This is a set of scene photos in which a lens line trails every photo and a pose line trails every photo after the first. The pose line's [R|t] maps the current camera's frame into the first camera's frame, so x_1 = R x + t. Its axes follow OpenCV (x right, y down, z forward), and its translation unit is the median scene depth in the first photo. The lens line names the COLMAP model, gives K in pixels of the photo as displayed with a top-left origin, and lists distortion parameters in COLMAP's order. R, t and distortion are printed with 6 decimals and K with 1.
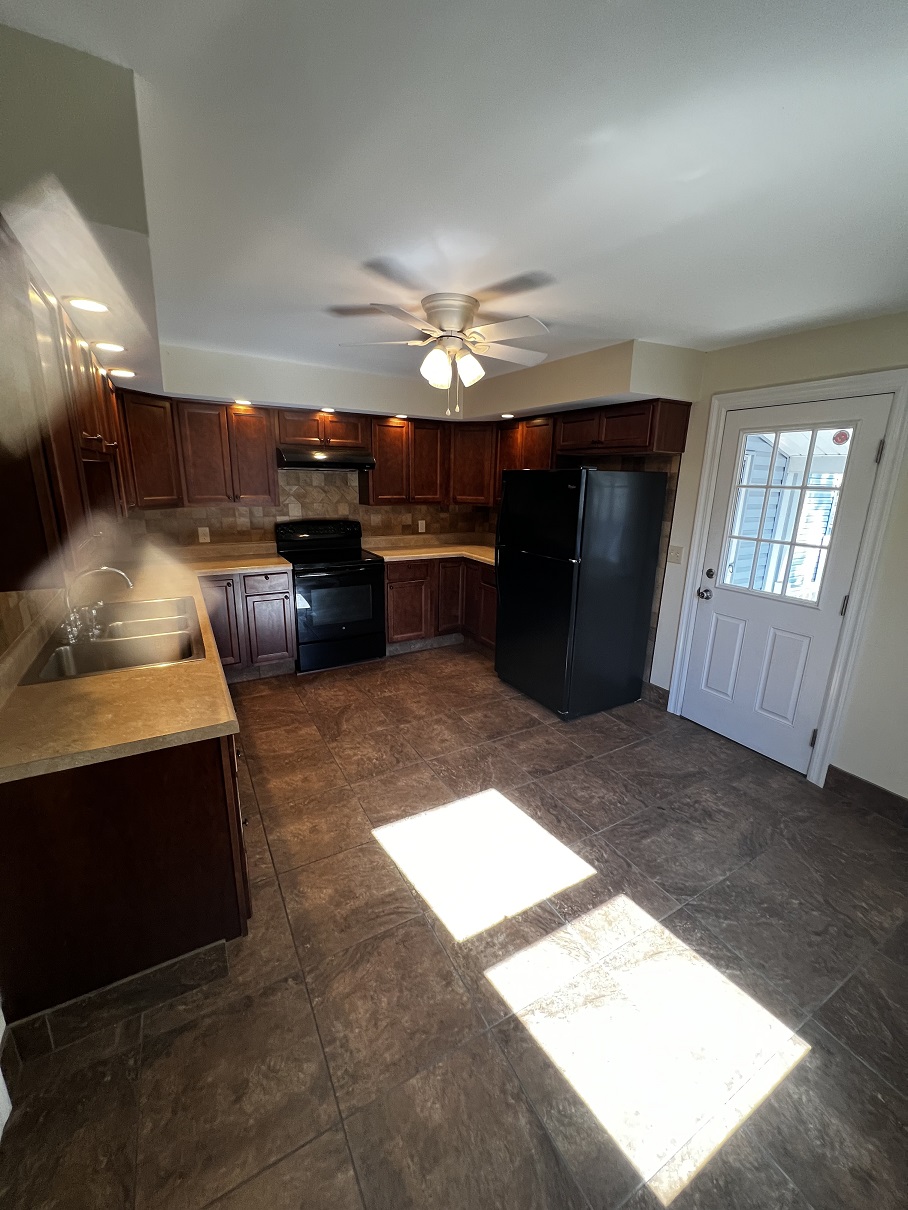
lens RADIAL K [[483.0, 0, 453.7], [0, 483.0, 603.5], [0, 0, 1]] dist [-0.002862, -0.000044]
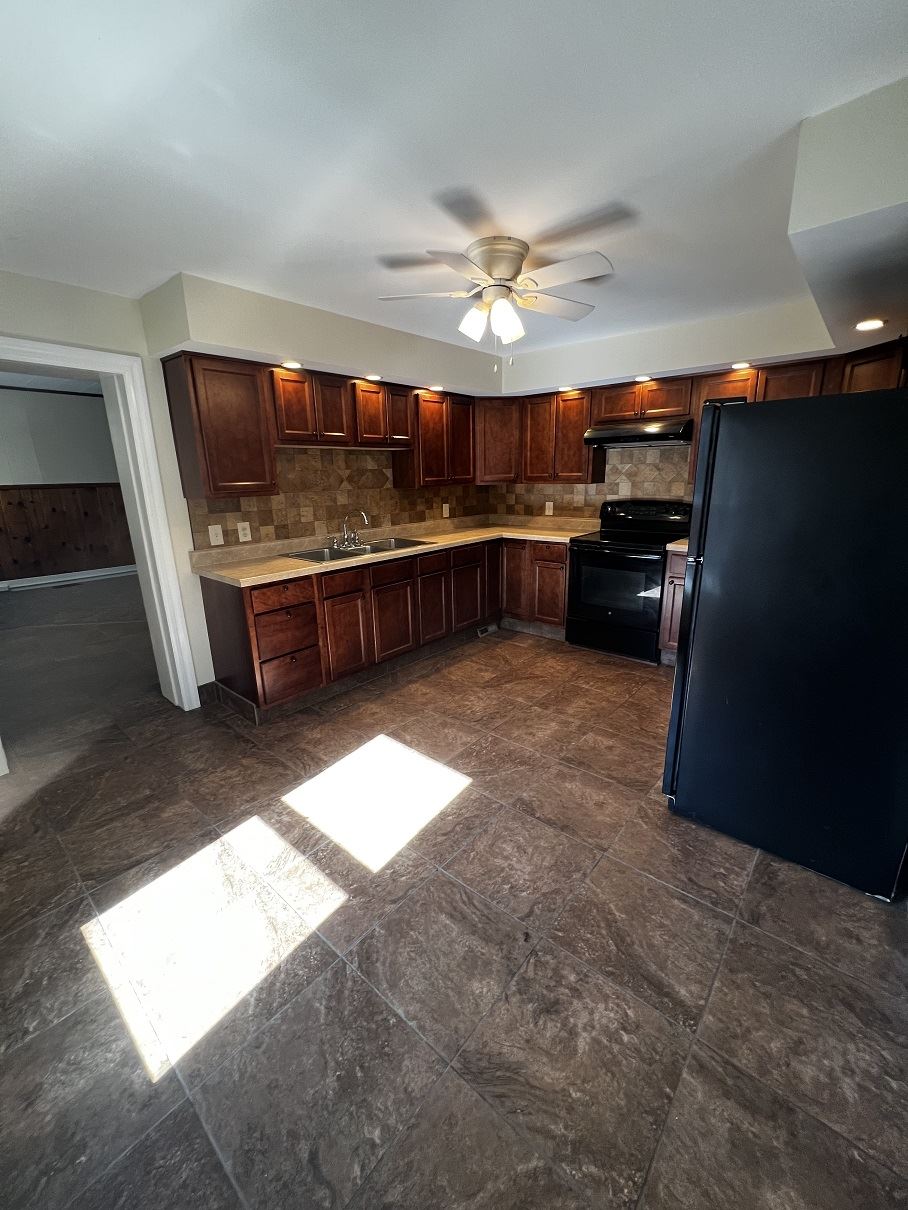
lens RADIAL K [[483.0, 0, 455.0], [0, 483.0, 603.5], [0, 0, 1]] dist [-0.002862, -0.000044]
pose [[0.337384, 0.219422, -0.915438, 0.918909], [-0.215921, 0.964567, 0.151621, -0.078369], [0.916270, 0.146508, 0.372807, 0.637374]]
